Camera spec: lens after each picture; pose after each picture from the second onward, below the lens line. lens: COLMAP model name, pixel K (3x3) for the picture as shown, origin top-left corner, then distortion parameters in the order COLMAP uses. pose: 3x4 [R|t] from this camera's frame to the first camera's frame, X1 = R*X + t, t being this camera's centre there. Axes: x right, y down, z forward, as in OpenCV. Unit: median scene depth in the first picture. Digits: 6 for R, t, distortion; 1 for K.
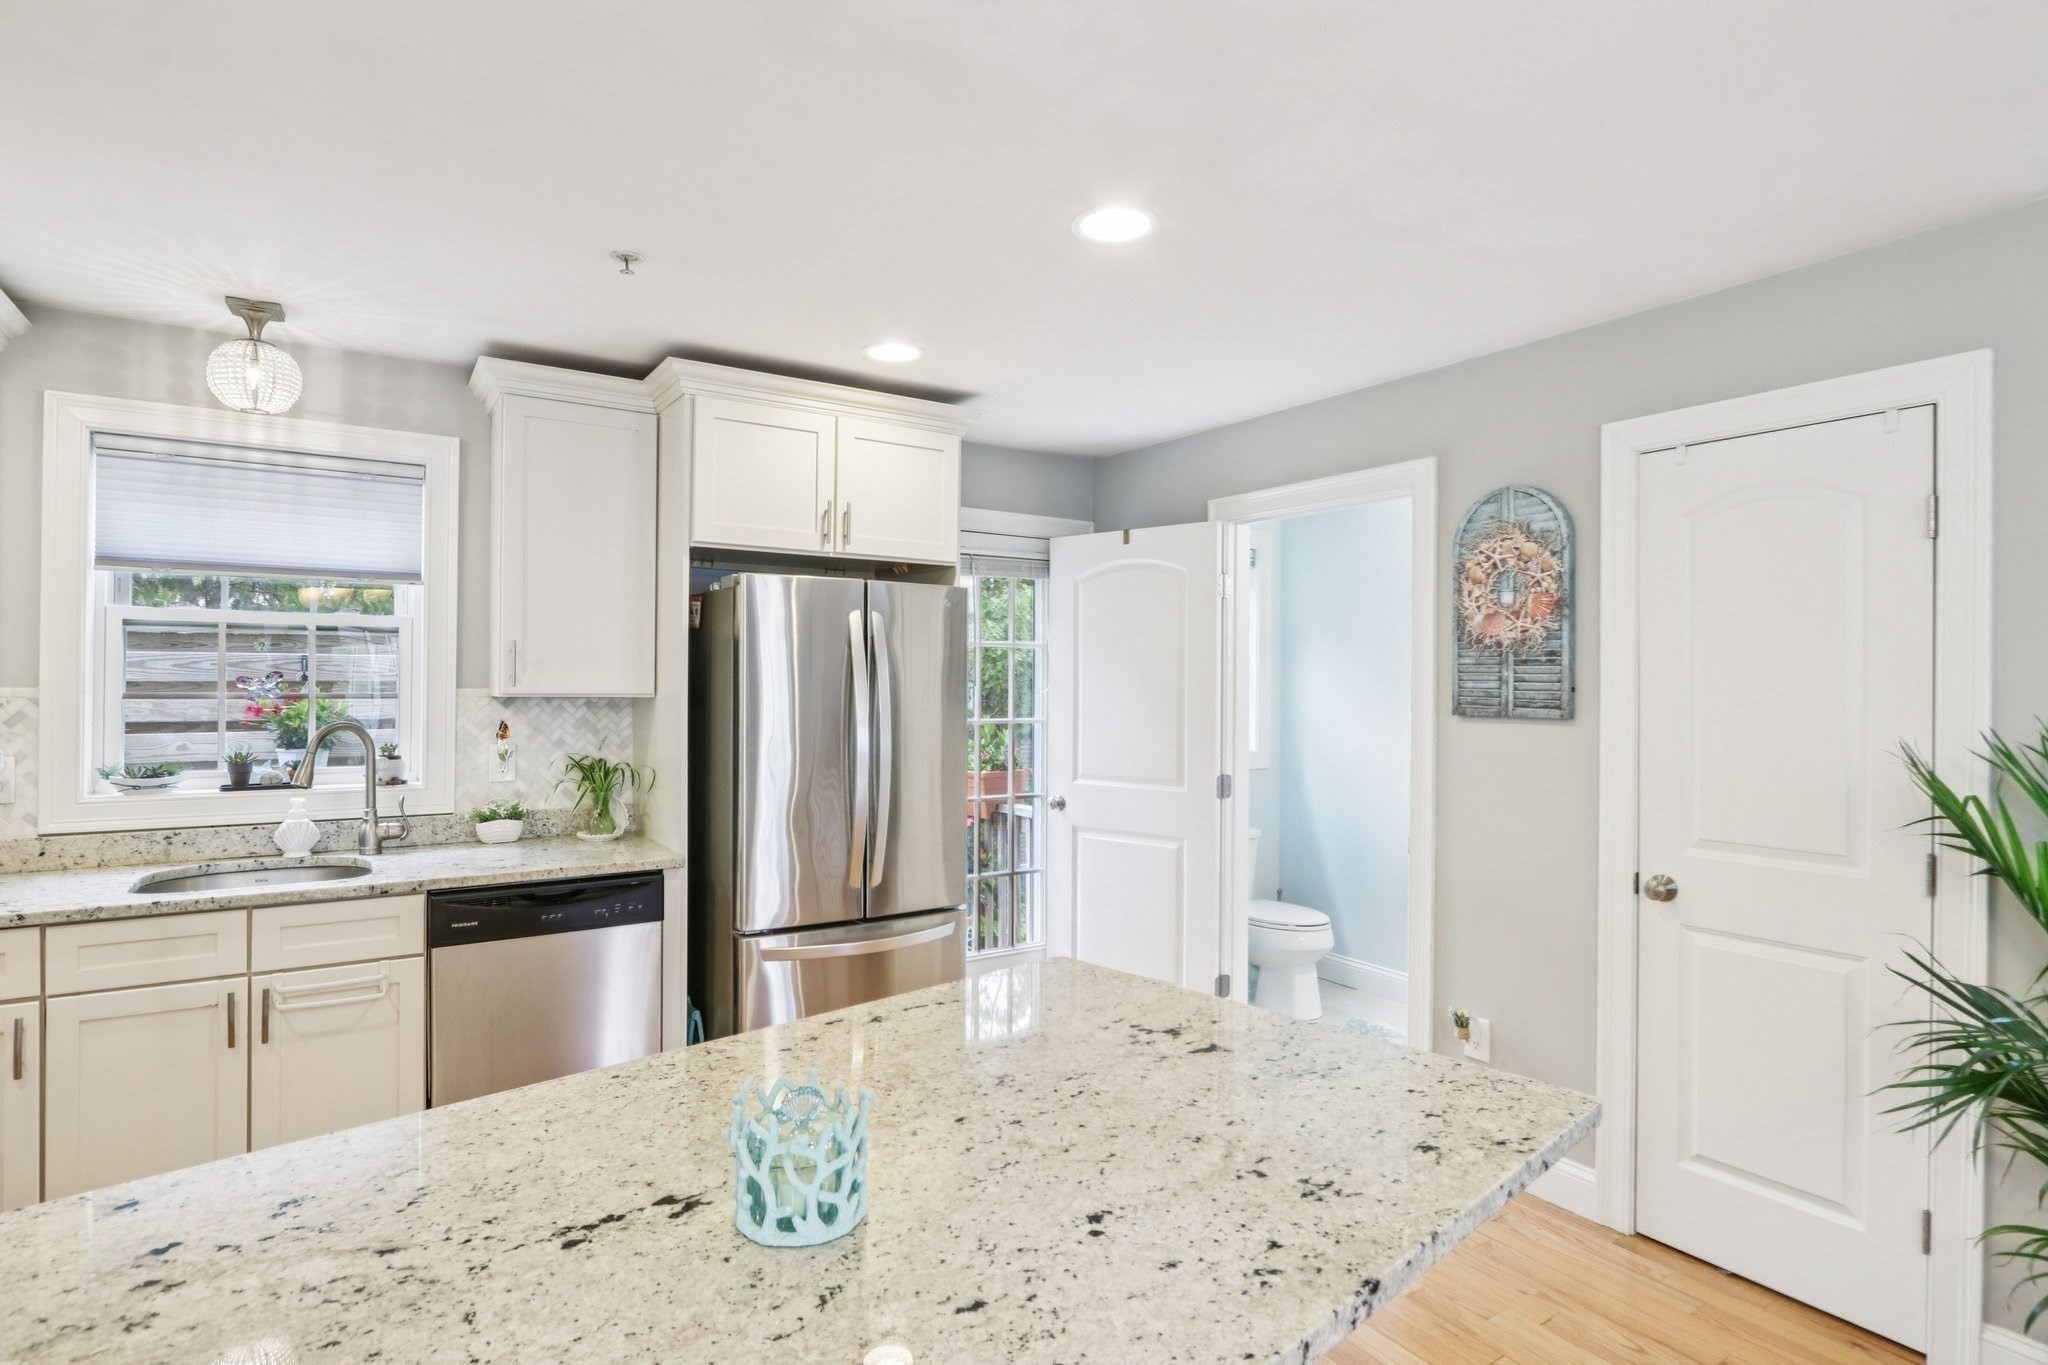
lens RADIAL K [[1090.7, 0, 992.3], [0, 1090.7, 679.4], [0, 0, 1]] dist [0.000050, 0.004231]
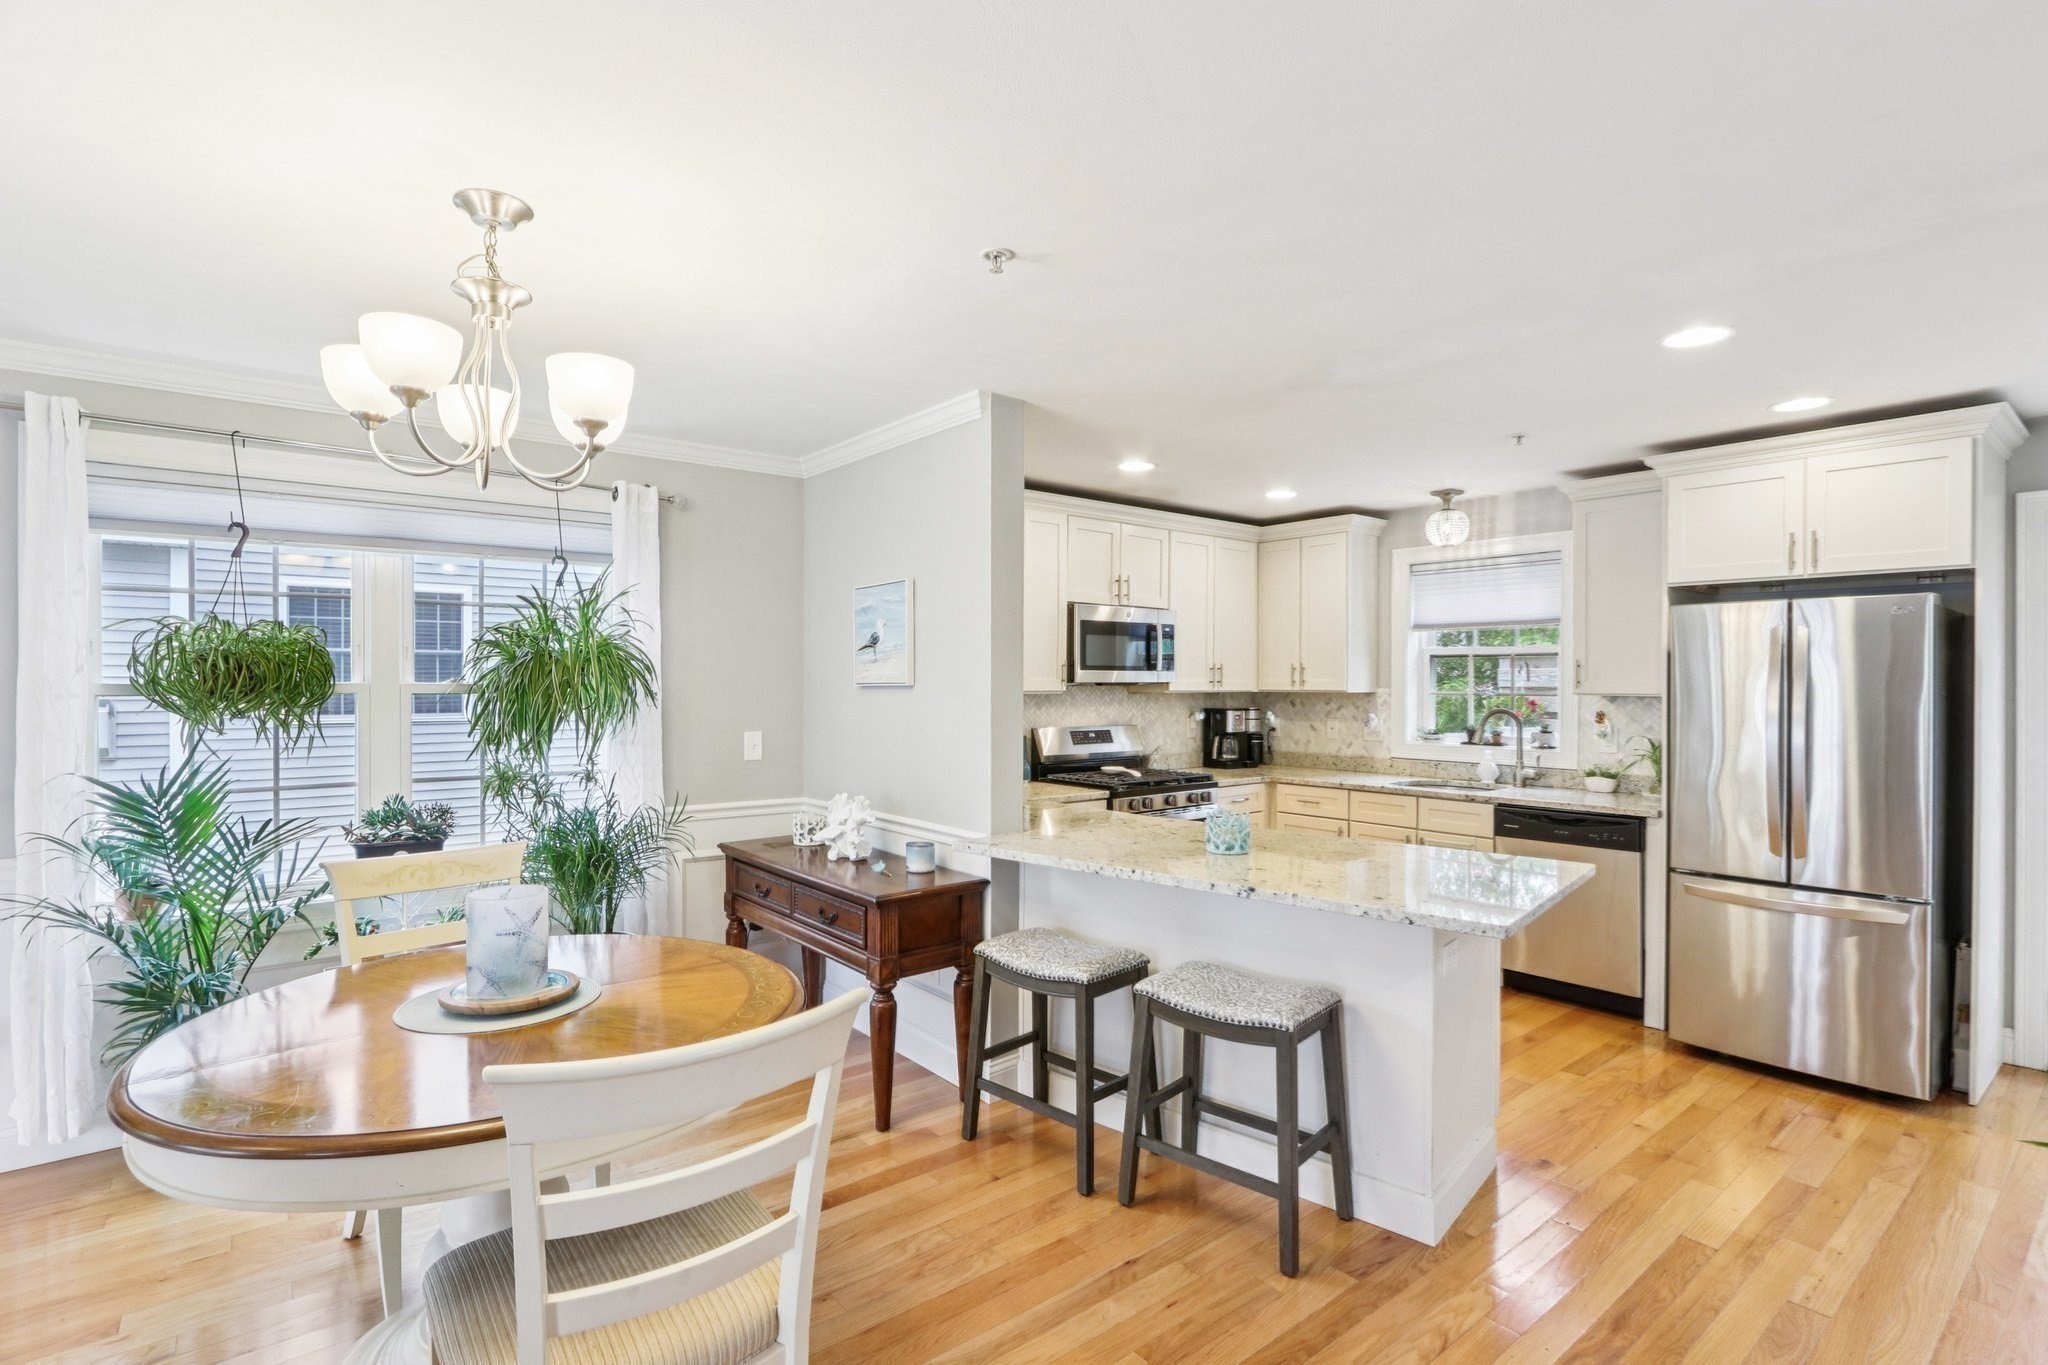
lens RADIAL K [[960.4, 0, 1015.9], [0, 960.4, 681.1], [0, 0, 1]] dist [-0.019238, 0.002785]
pose [[0.125605, -0.008792, -0.992041, 0.829761], [-0.003102, 0.999952, -0.009255, 0.011241], [0.992075, 0.004239, 0.125572, 0.030292]]
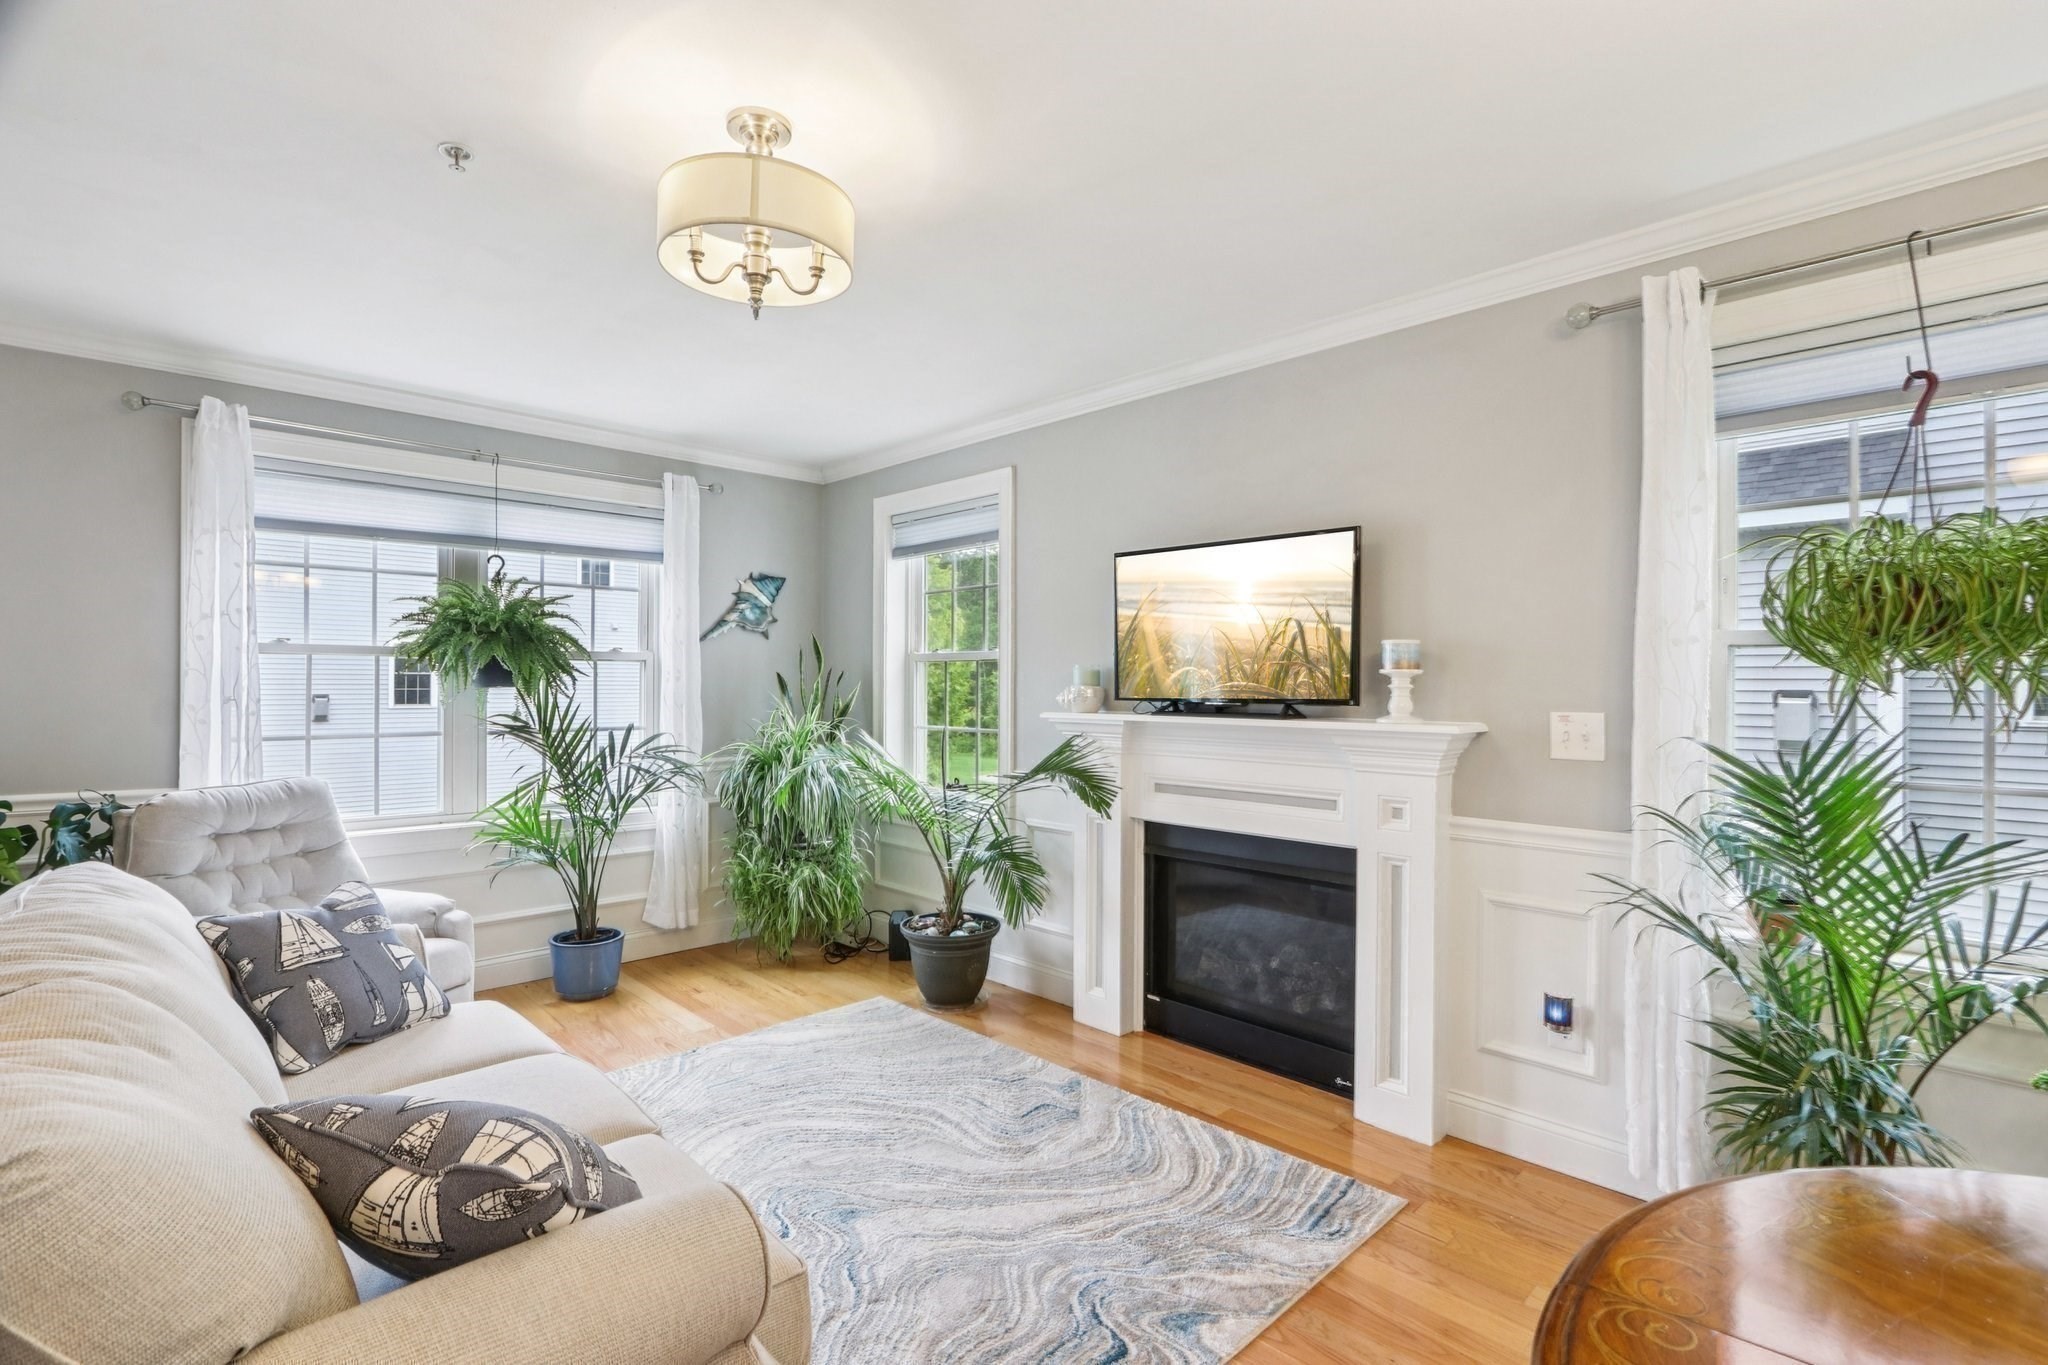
lens RADIAL K [[960.4, 0, 987.9], [0, 960.4, 685.0], [0, 0, 1]] dist [-0.019238, 0.002785]
pose [[-0.978589, -0.004354, -0.205777, 0.527919], [-0.006896, 0.999909, 0.011637, 0.044314], [0.205708, 0.012807, -0.978530, -0.135350]]
